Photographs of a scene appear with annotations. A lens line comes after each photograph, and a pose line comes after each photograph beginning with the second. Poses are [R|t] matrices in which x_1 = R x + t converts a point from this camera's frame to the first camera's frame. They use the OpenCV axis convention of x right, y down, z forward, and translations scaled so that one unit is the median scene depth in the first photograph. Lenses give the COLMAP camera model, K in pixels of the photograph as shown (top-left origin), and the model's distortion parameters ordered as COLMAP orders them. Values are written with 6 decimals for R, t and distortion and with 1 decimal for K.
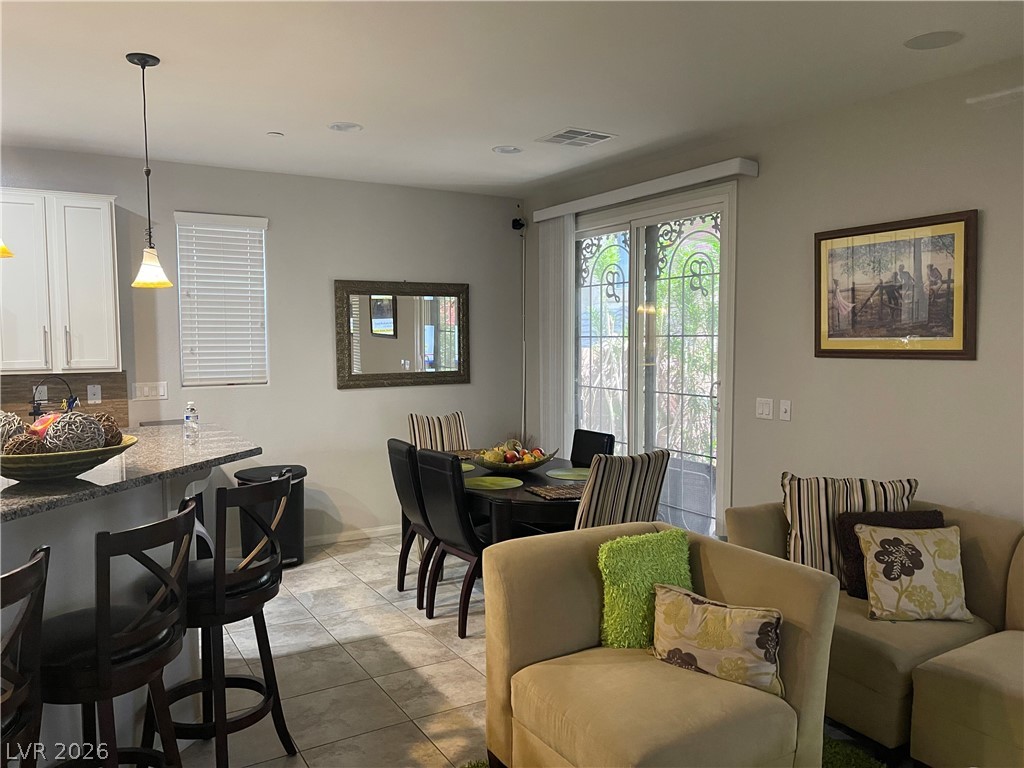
lens RADIAL K [[775.4, 0, 507.4], [0, 775.4, 386.8], [0, 0, 1]] dist [0.041706, -0.052937]
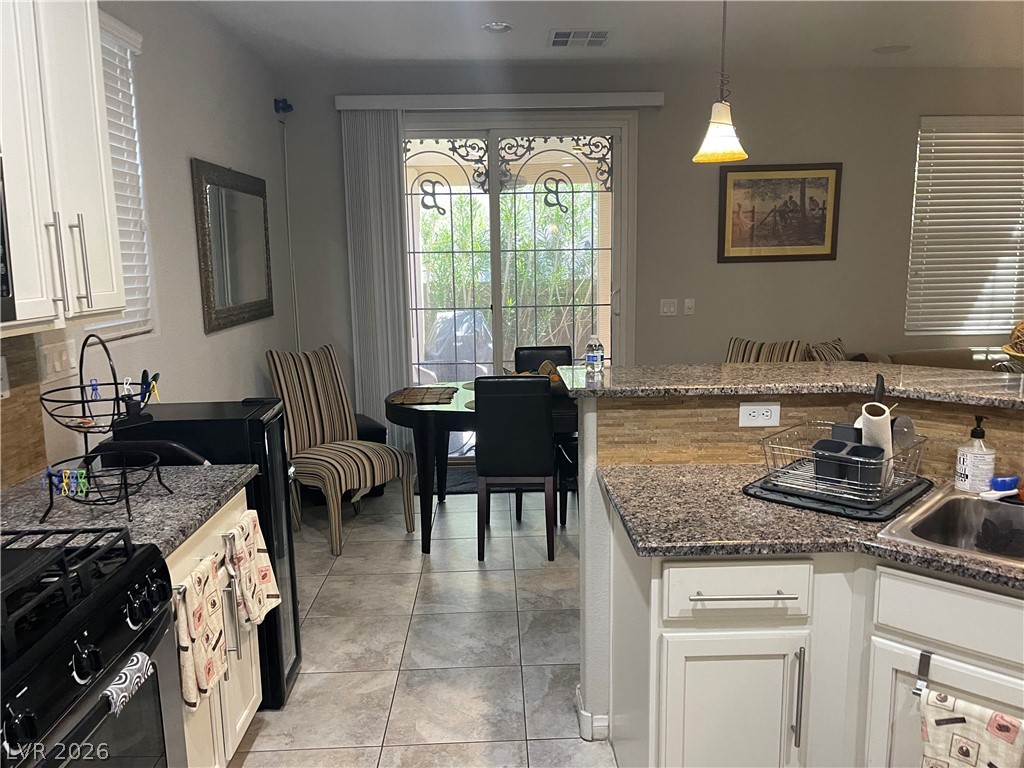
lens RADIAL K [[775.4, 0, 521.0], [0, 775.4, 382.2], [0, 0, 1]] dist [0.041706, -0.052937]
pose [[0.485580, -0.141389, 0.862683, -0.944173], [0.072445, 0.989948, 0.121470, -0.023162], [-0.871185, 0.003514, 0.490941, 0.663370]]
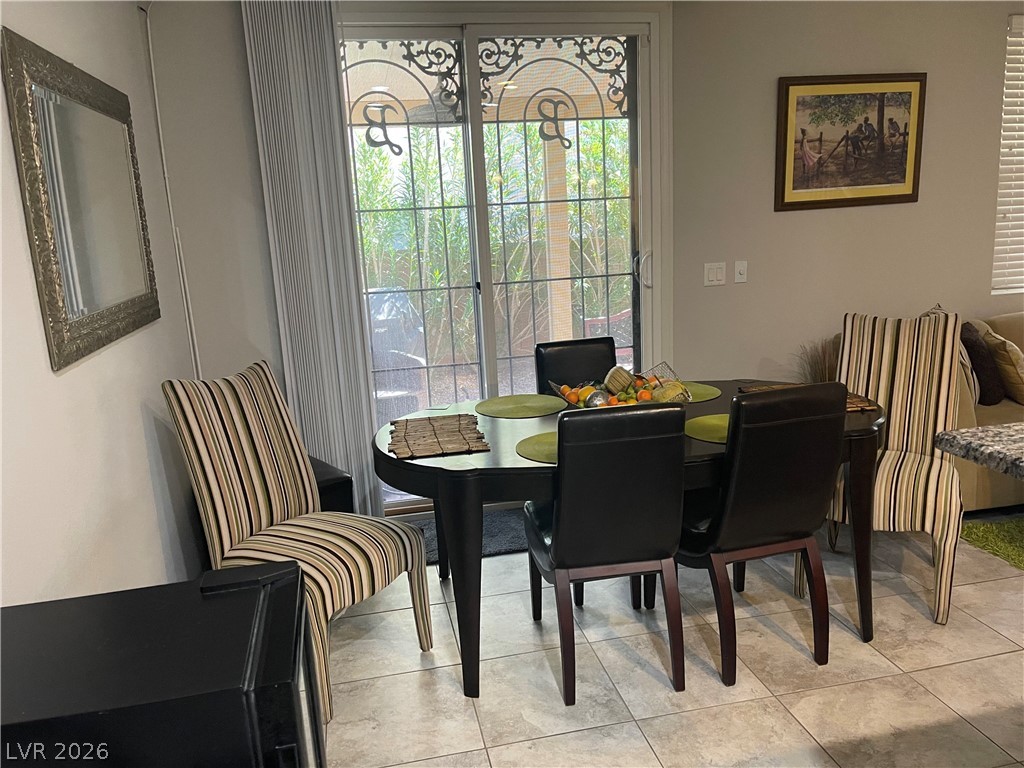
lens RADIAL K [[775.4, 0, 514.8], [0, 775.4, 387.3], [0, 0, 1]] dist [0.041706, -0.052937]
pose [[0.325347, -0.213466, 0.921185, -0.677403], [0.114027, 0.975934, 0.185880, -0.042763], [-0.938694, 0.044565, 0.341858, 1.008040]]
